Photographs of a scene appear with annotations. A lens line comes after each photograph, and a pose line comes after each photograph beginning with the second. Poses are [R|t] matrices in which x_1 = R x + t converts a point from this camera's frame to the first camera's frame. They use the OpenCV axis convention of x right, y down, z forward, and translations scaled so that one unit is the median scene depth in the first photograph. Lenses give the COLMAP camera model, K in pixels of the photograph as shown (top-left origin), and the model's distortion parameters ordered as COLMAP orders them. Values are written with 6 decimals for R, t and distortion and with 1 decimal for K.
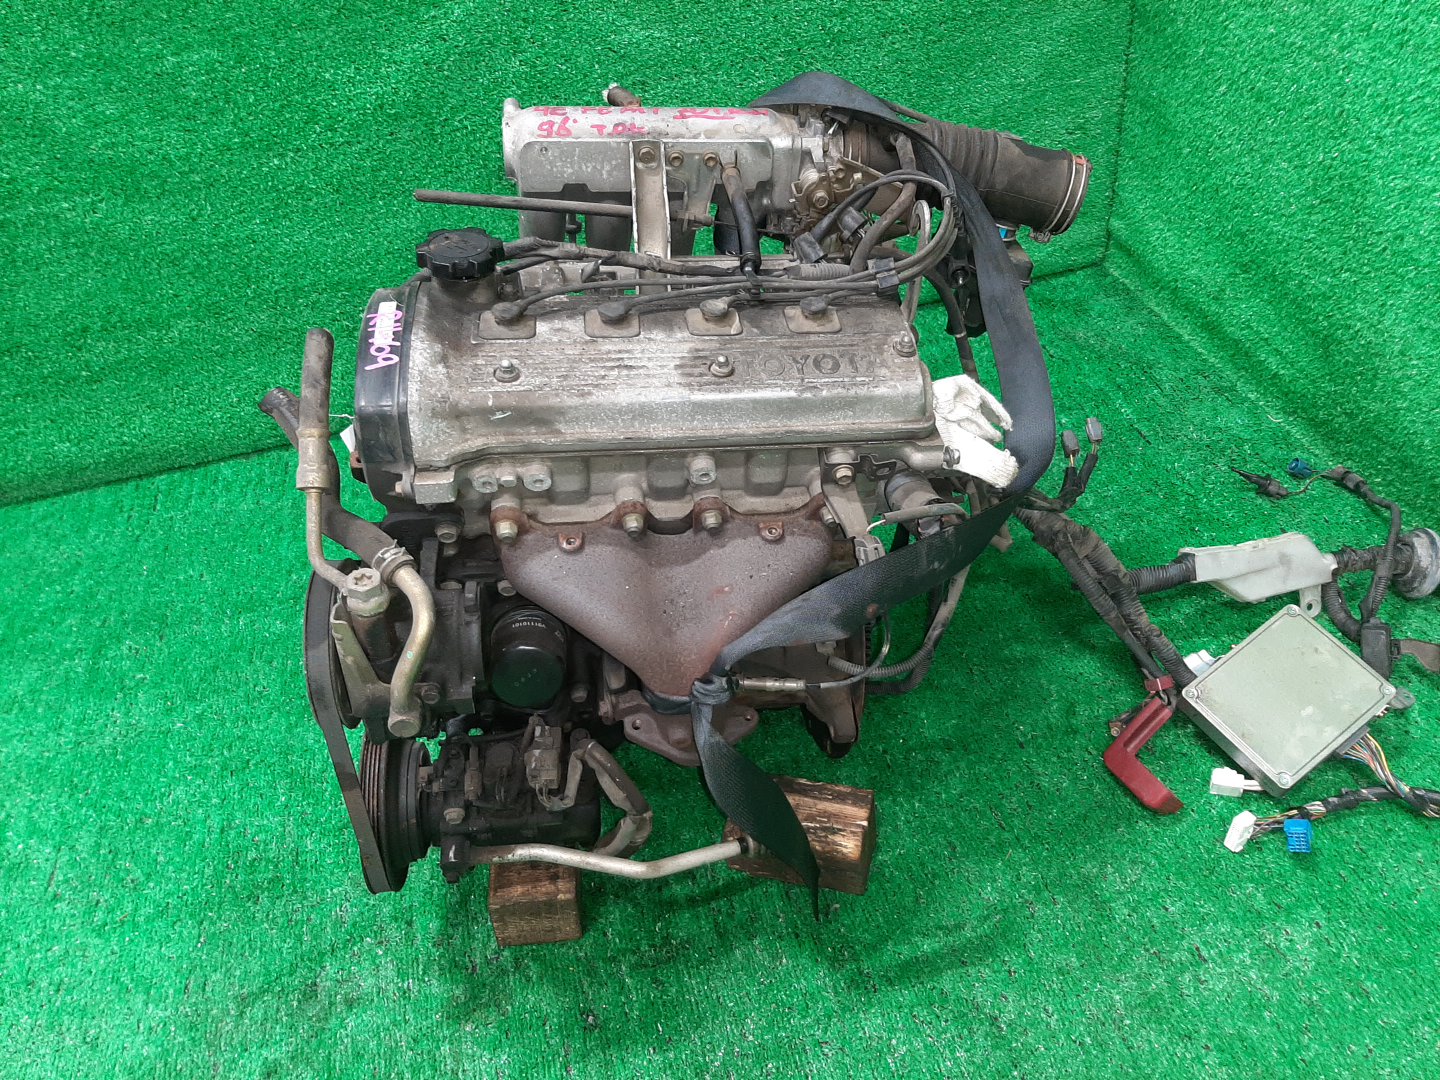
lens RADIAL K [[1094.1, 0, 720.0], [0, 1094.1, 540.0], [0, 0, 1]] dist [0.071130, -0.103345]
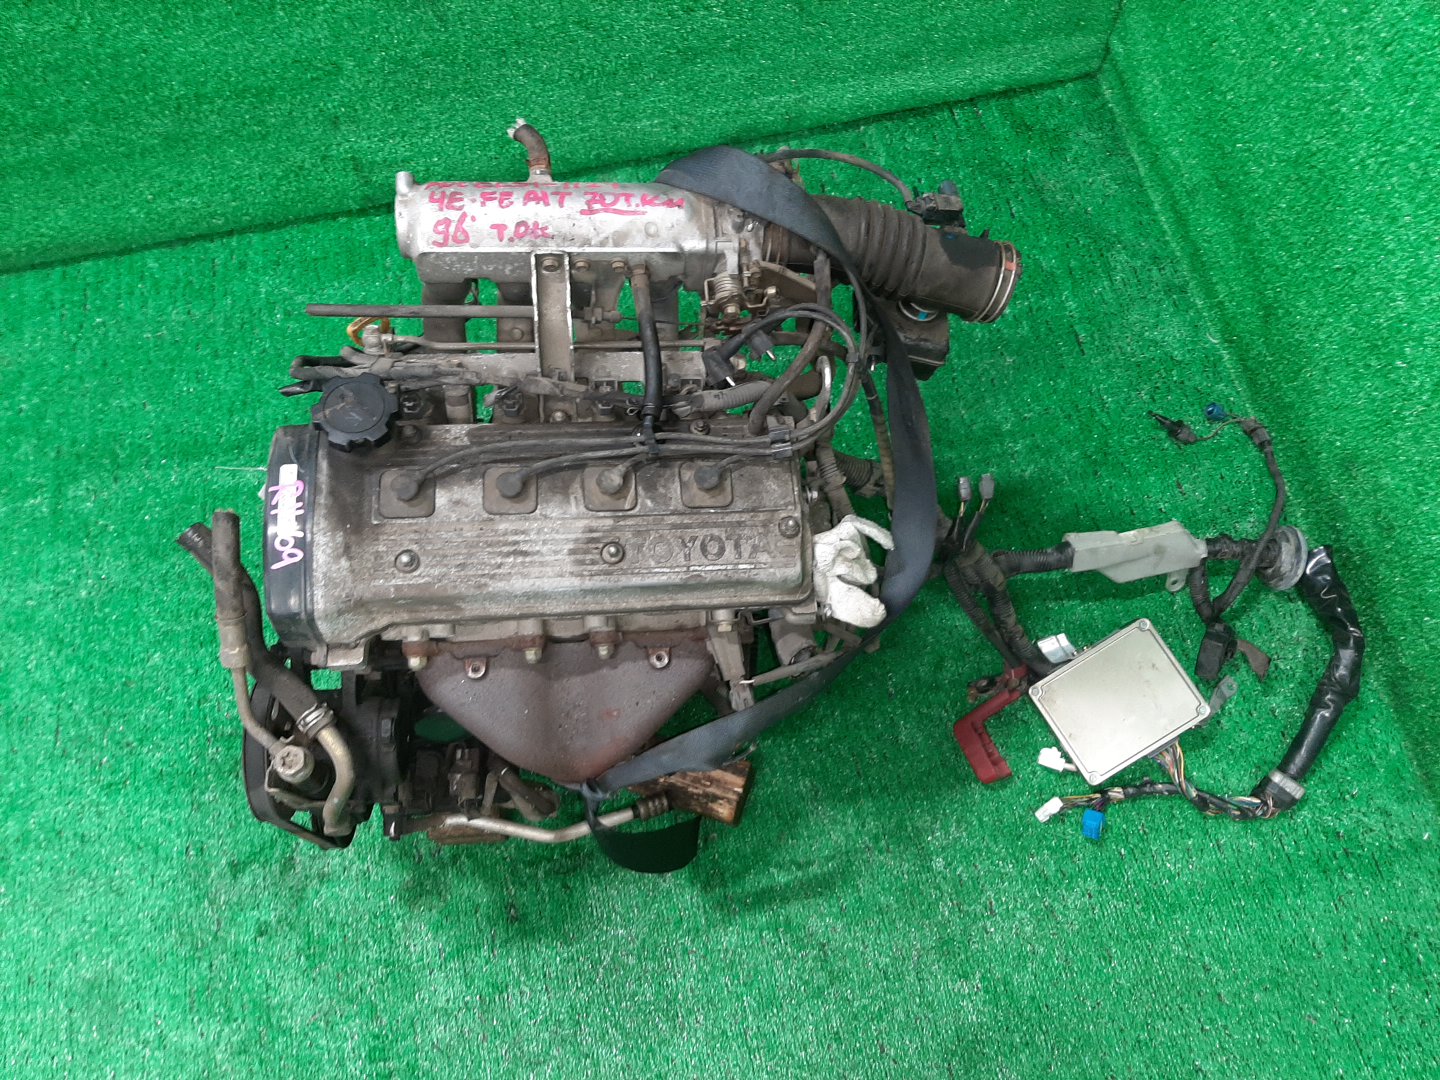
lens RADIAL K [[1073.4, 0, 700.6], [0, 1073.4, 583.0], [0, 0, 1]] dist [0.076102, -0.113240]
pose [[0.998279, 0.054310, 0.022119, 0.052973], [-0.058543, 0.901081, 0.429680, -0.473034], [0.003405, -0.430236, 0.902710, 0.039467]]
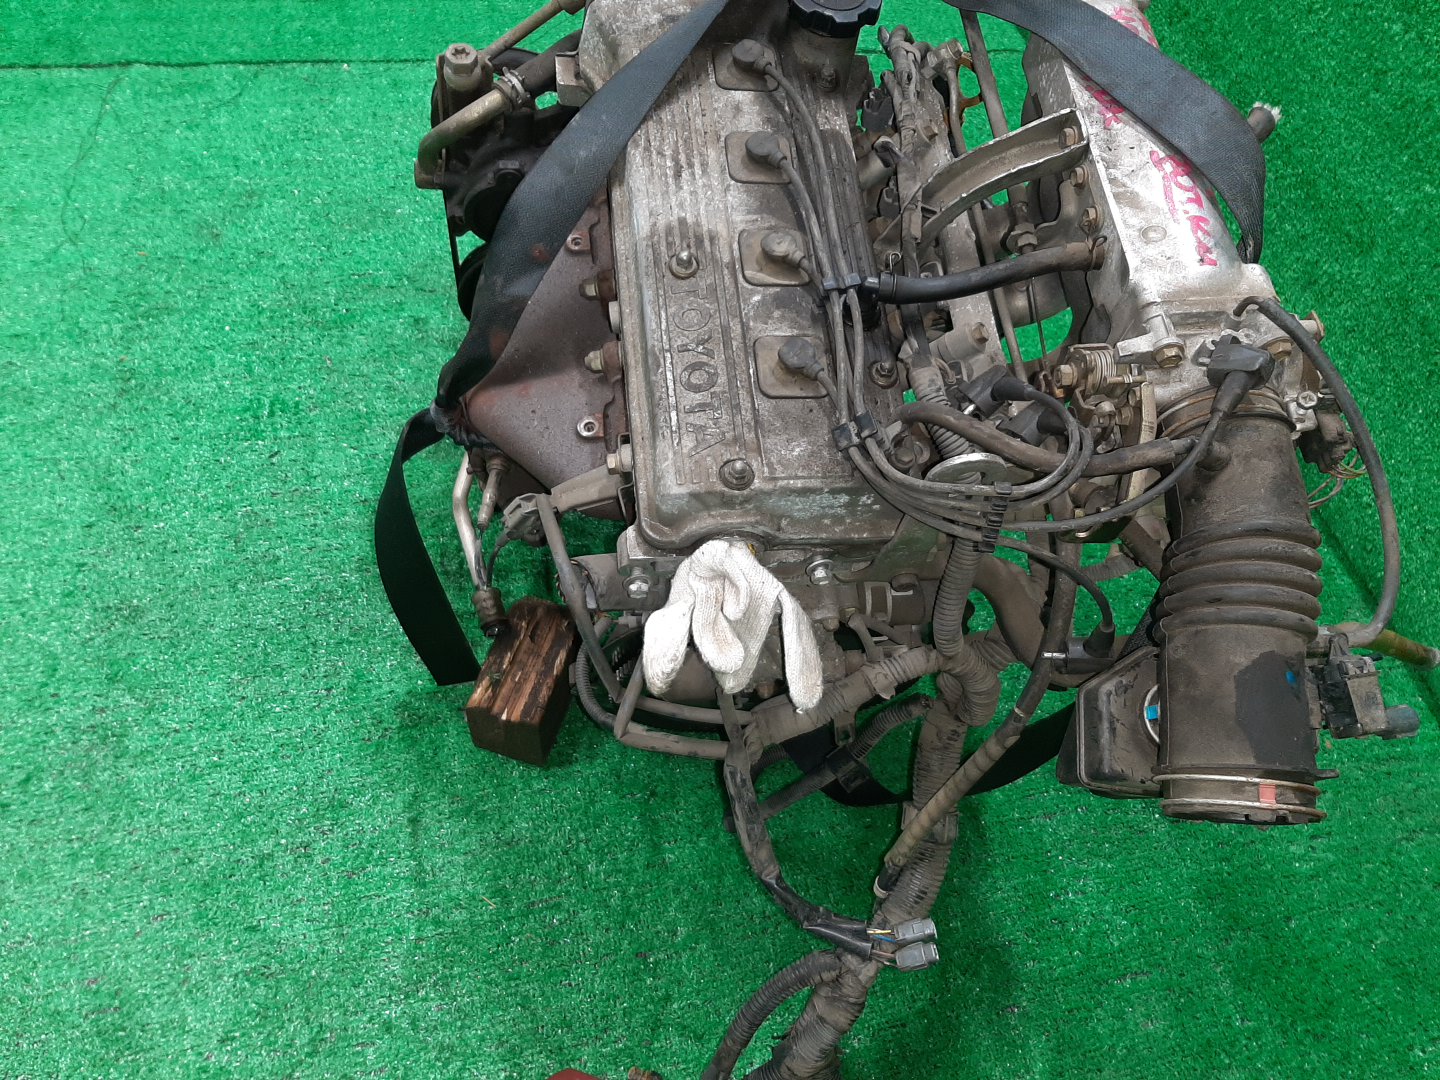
lens RADIAL K [[1094.1, 0, 720.0], [0, 1094.1, 540.0], [0, 0, 1]] dist [0.071130, -0.103345]
pose [[-0.013309, 0.869980, -0.492908, 0.460695], [-0.777926, 0.300698, 0.551735, -0.452089], [0.628215, 0.390789, 0.672778, 0.452931]]
